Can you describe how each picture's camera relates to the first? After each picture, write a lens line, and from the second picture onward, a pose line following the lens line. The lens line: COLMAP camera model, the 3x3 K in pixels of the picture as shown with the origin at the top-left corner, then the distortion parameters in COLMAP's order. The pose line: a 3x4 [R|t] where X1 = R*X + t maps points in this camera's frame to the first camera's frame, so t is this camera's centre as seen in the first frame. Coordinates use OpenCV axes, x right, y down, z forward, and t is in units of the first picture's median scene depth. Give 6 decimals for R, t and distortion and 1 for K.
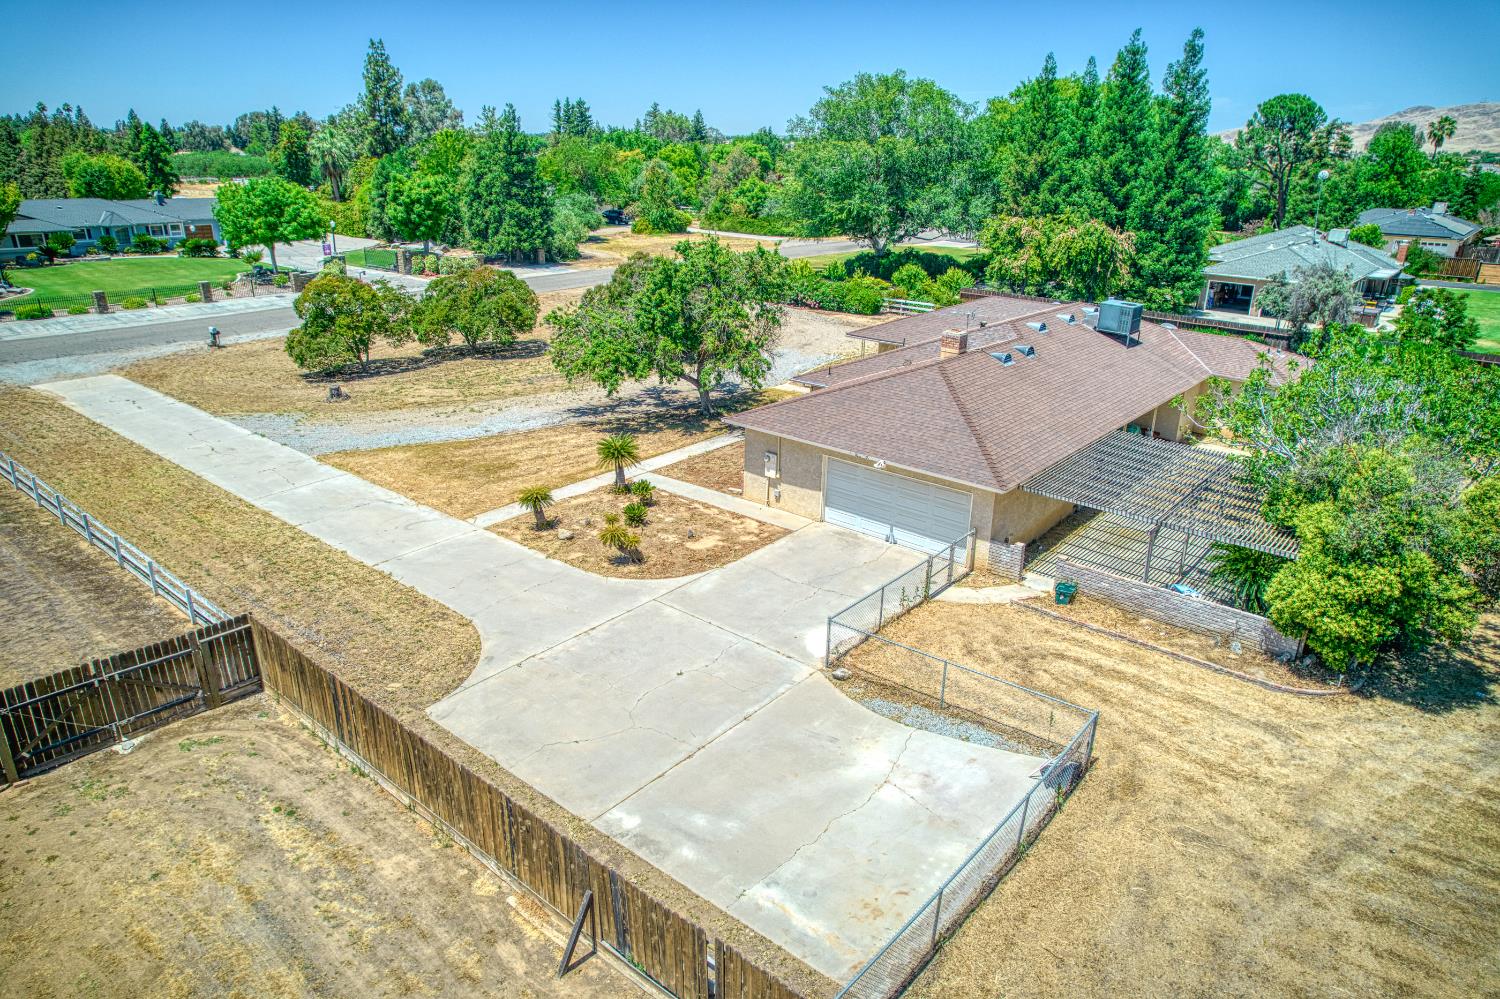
lens RADIAL K [[960.8, 0, 750.5], [0, 960.8, 505.7], [0, 0, 1]] dist [-0.075264, 0.066614]
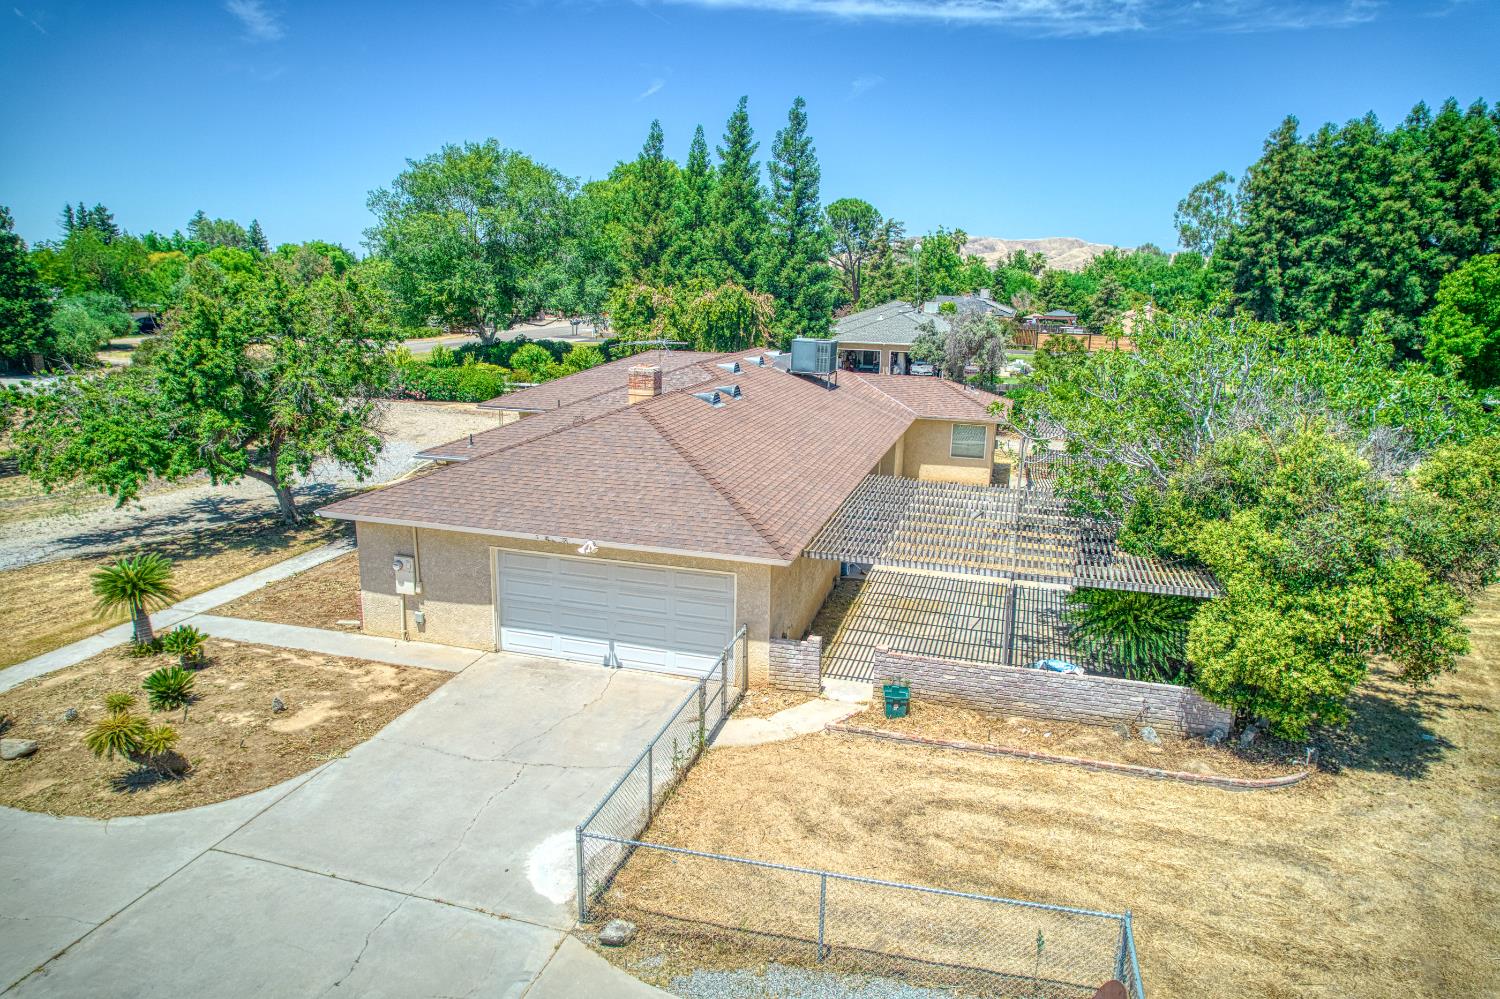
lens RADIAL K [[960.8, 0, 750.5], [0, 960.8, 505.7], [0, 0, 1]] dist [-0.075264, 0.066614]
pose [[0.914589, -0.095617, 0.392918, -0.010190], [0.142184, 0.985639, -0.091103, 0.002087], [-0.378565, 0.139188, 0.915049, 0.252338]]
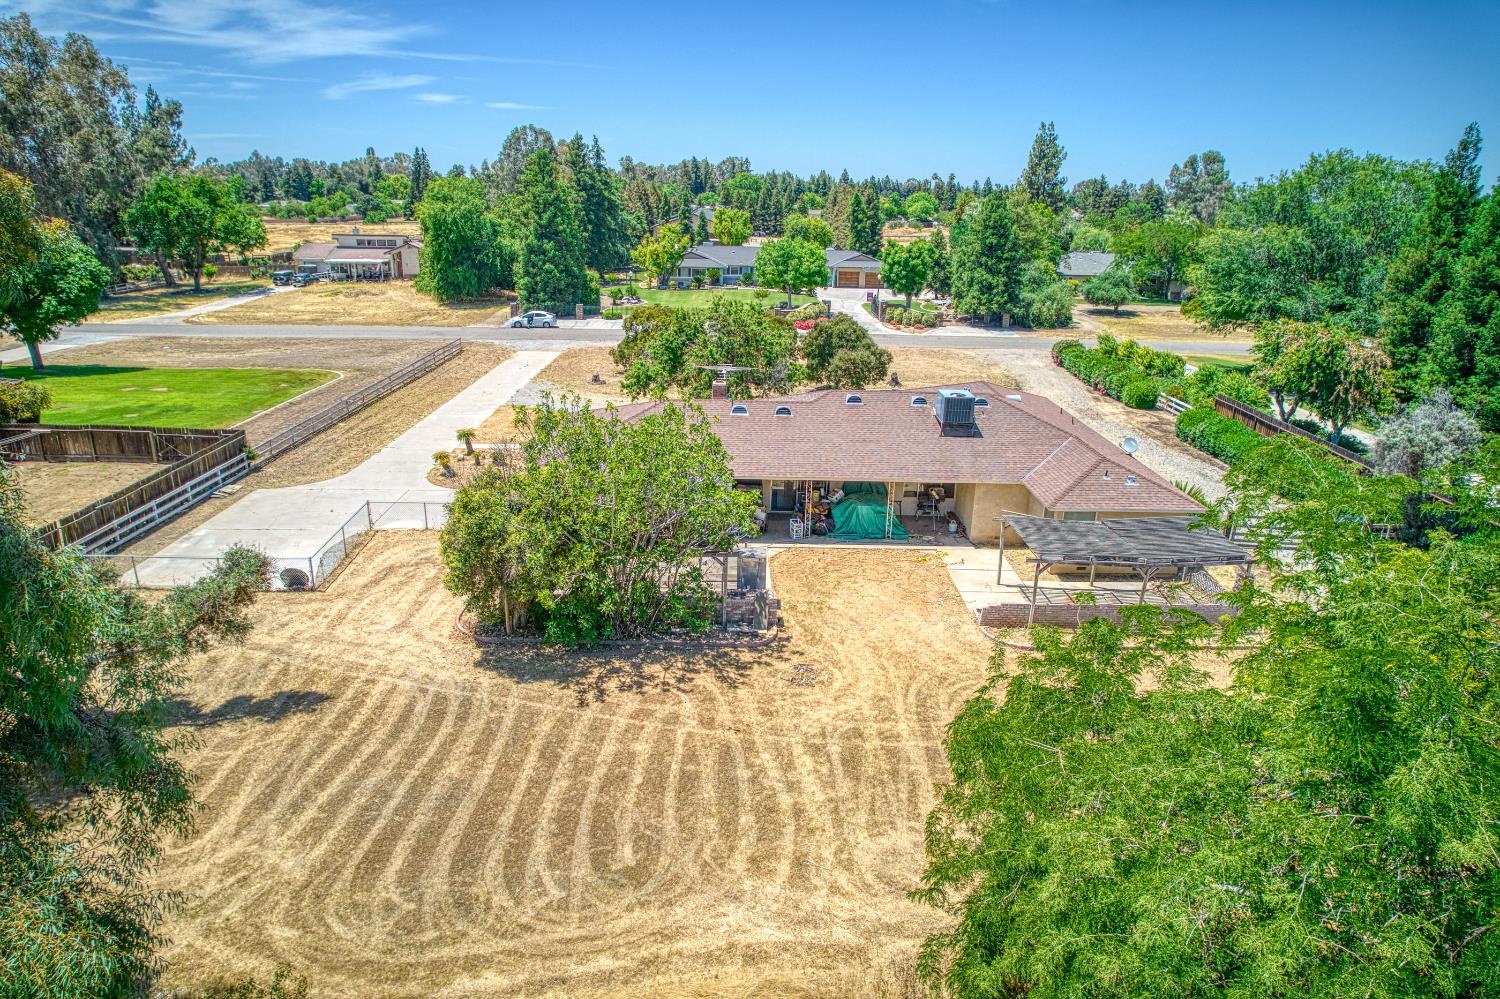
lens RADIAL K [[960.8, 0, 750.5], [0, 960.8, 505.7], [0, 0, 1]] dist [-0.075264, 0.066614]
pose [[0.661625, 0.236560, -0.711542, 0.964070], [-0.280734, 0.958063, 0.057479, -0.091142], [0.695299, 0.161725, 0.700289, 0.150222]]
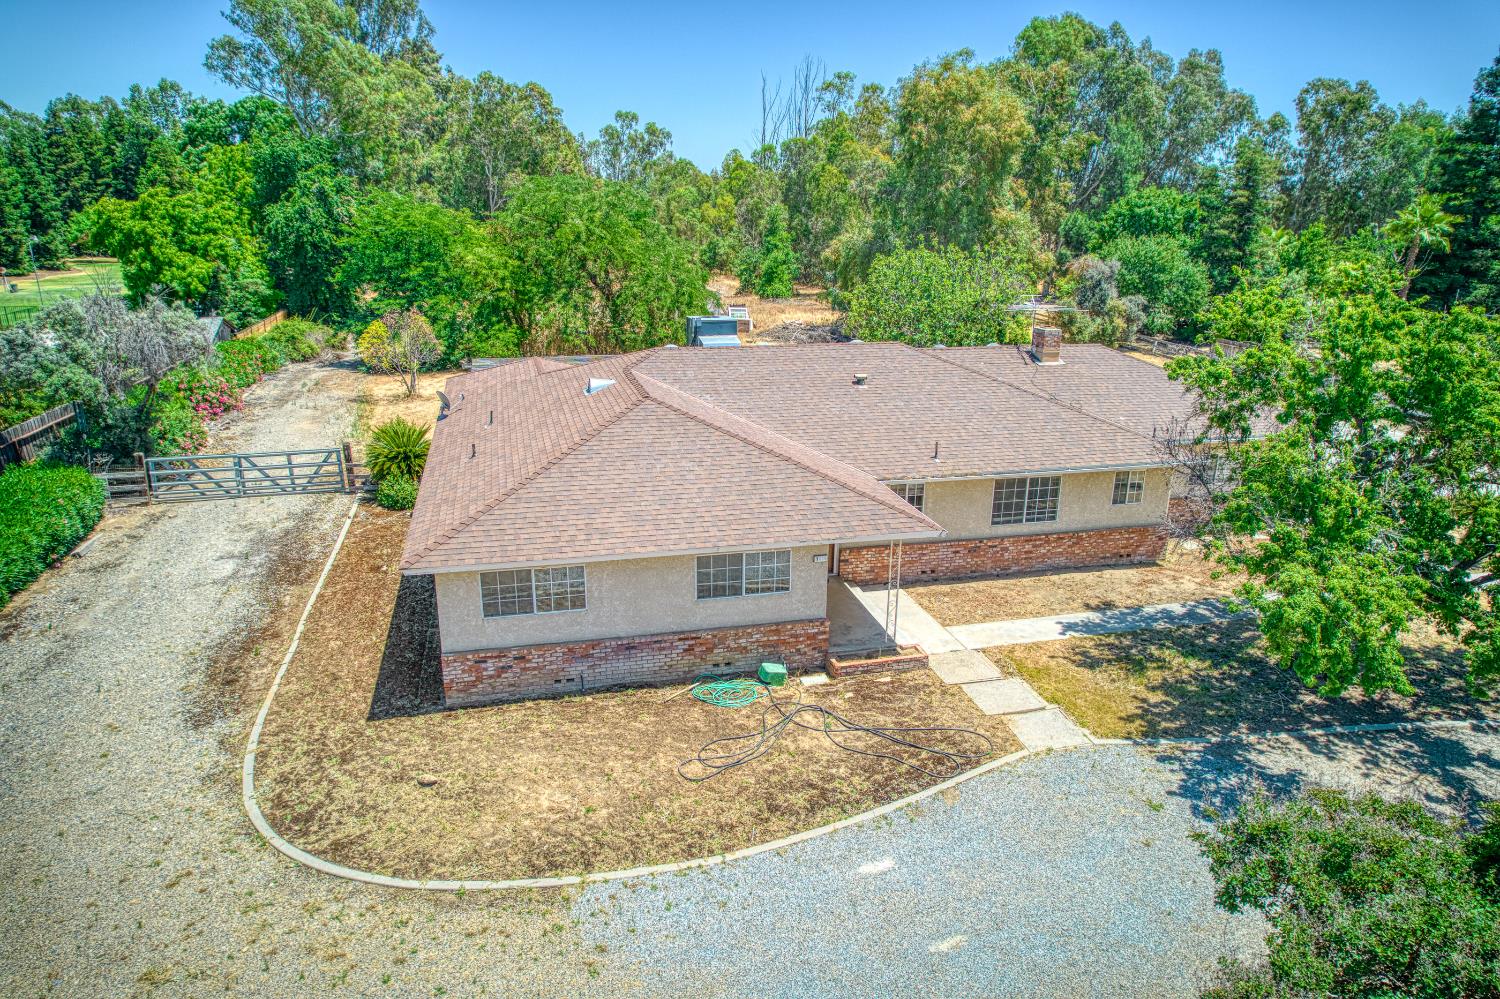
lens RADIAL K [[960.8, 0, 750.5], [0, 960.8, 505.7], [0, 0, 1]] dist [-0.075264, 0.066614]
pose [[-0.812014, -0.201119, 0.547891, -0.059852], [0.183318, 0.803353, 0.566585, -0.486232], [-0.554101, 0.560513, -0.615465, 1.457025]]
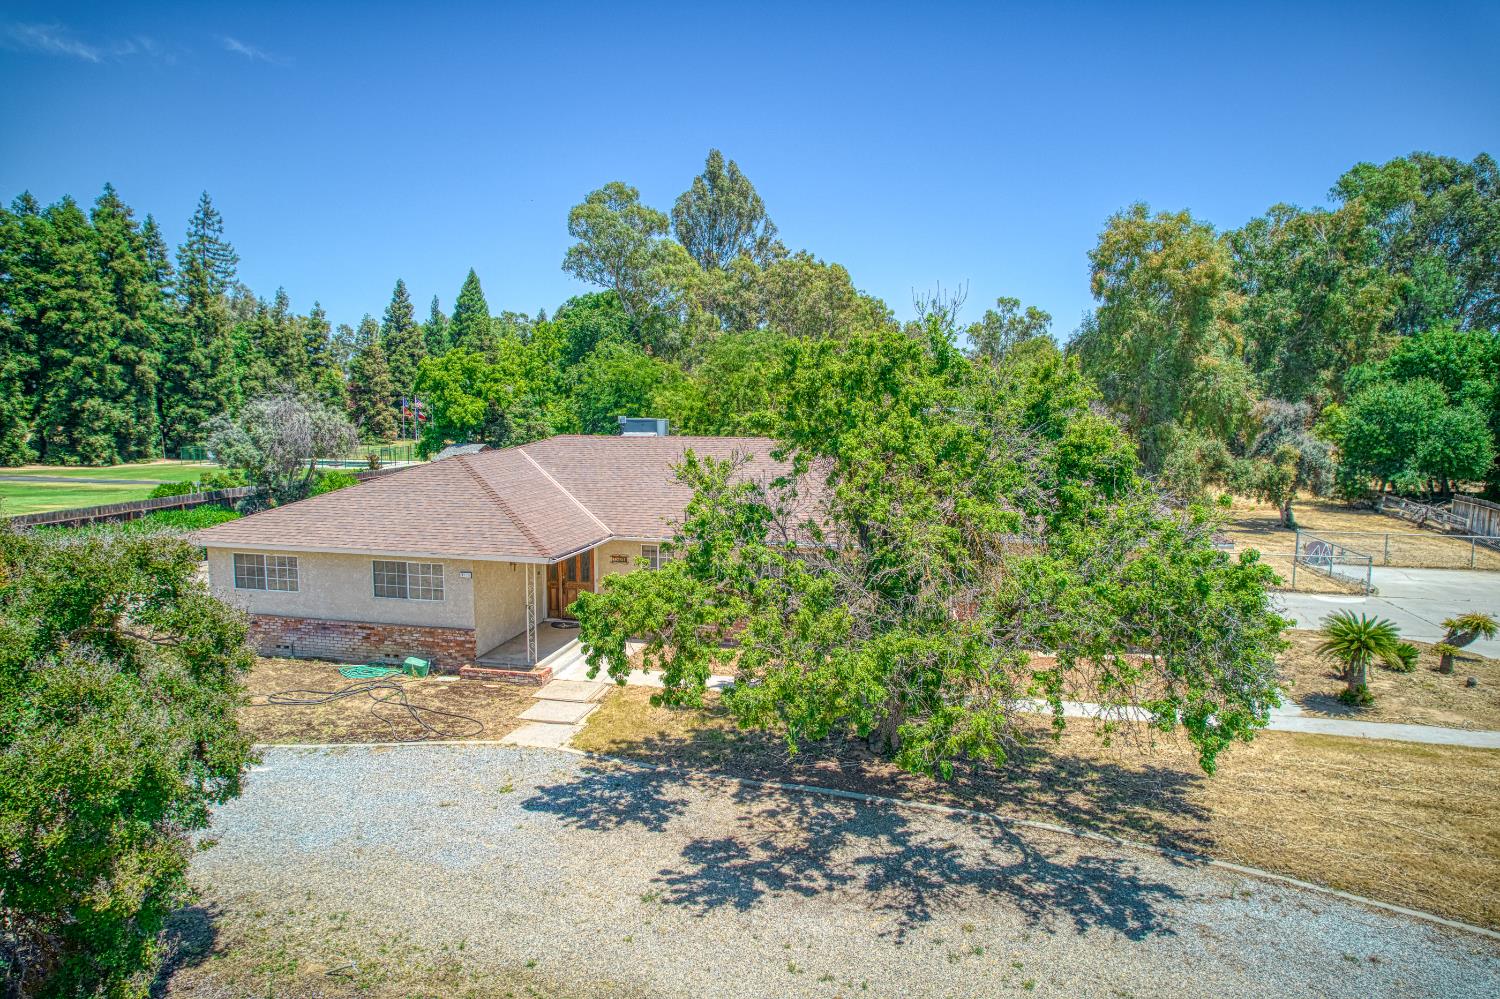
lens RADIAL K [[960.8, 0, 750.5], [0, 960.8, 505.7], [0, 0, 1]] dist [-0.075264, 0.066614]
pose [[-0.462057, -0.121984, 0.878421, -0.384132], [0.304106, 0.908648, 0.286144, -0.343788], [-0.833080, 0.399348, -0.382751, 1.229886]]
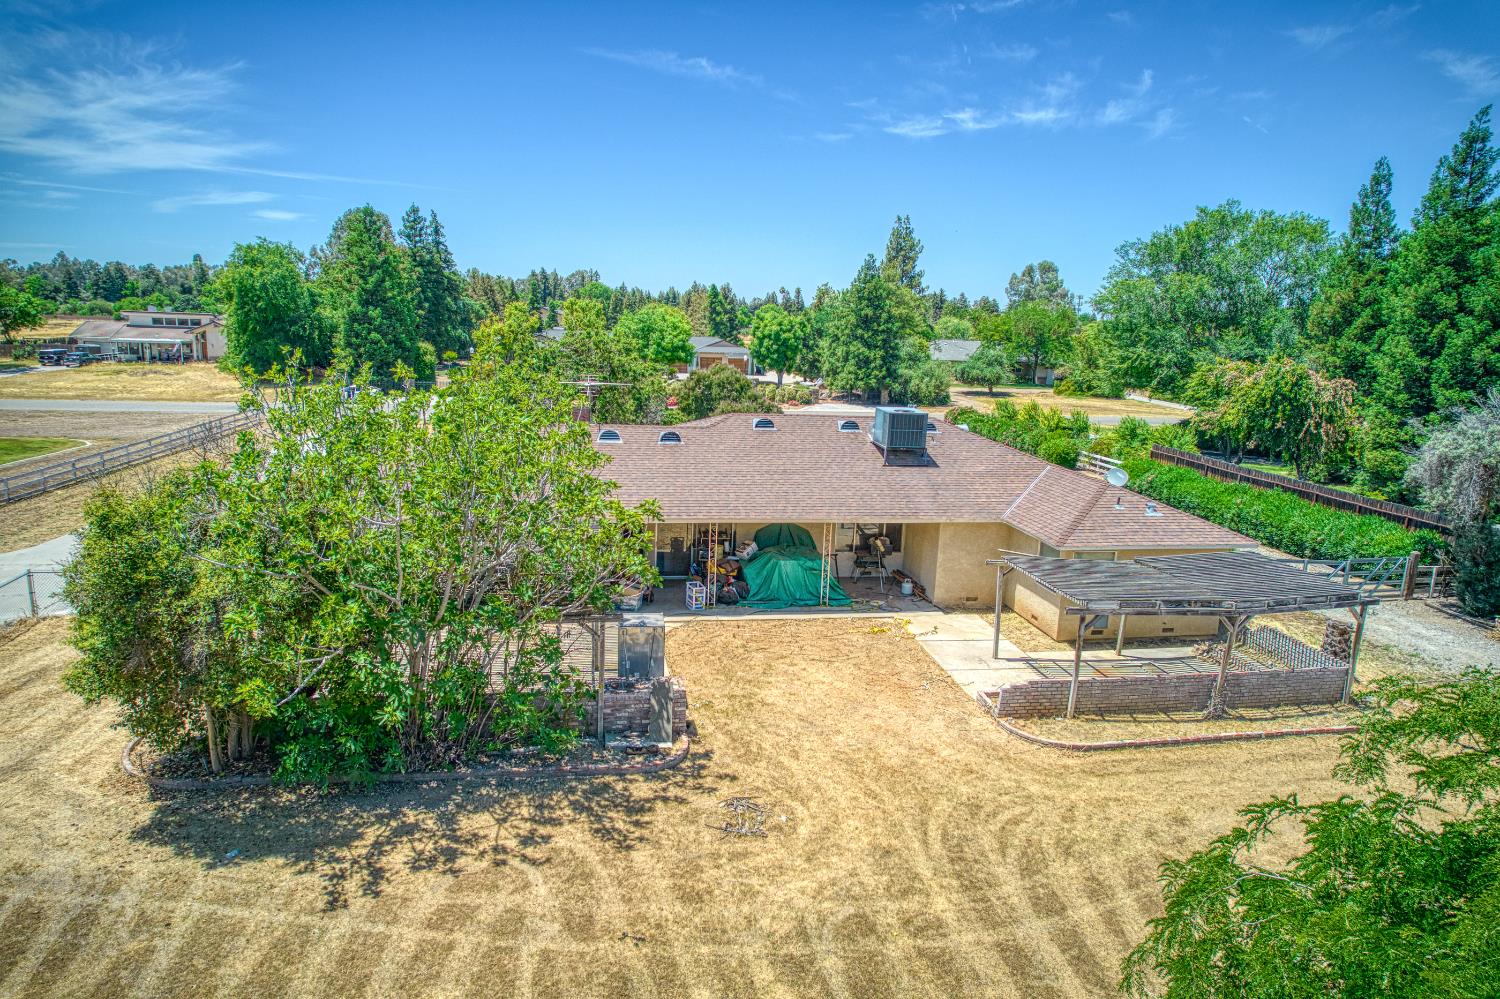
lens RADIAL K [[960.8, 0, 750.5], [0, 960.8, 505.7], [0, 0, 1]] dist [-0.075264, 0.066614]
pose [[0.768425, 0.137781, -0.624932, 0.760493], [-0.251939, 0.962818, -0.097511, -0.032208], [0.588260, 0.232375, 0.774565, 0.342678]]
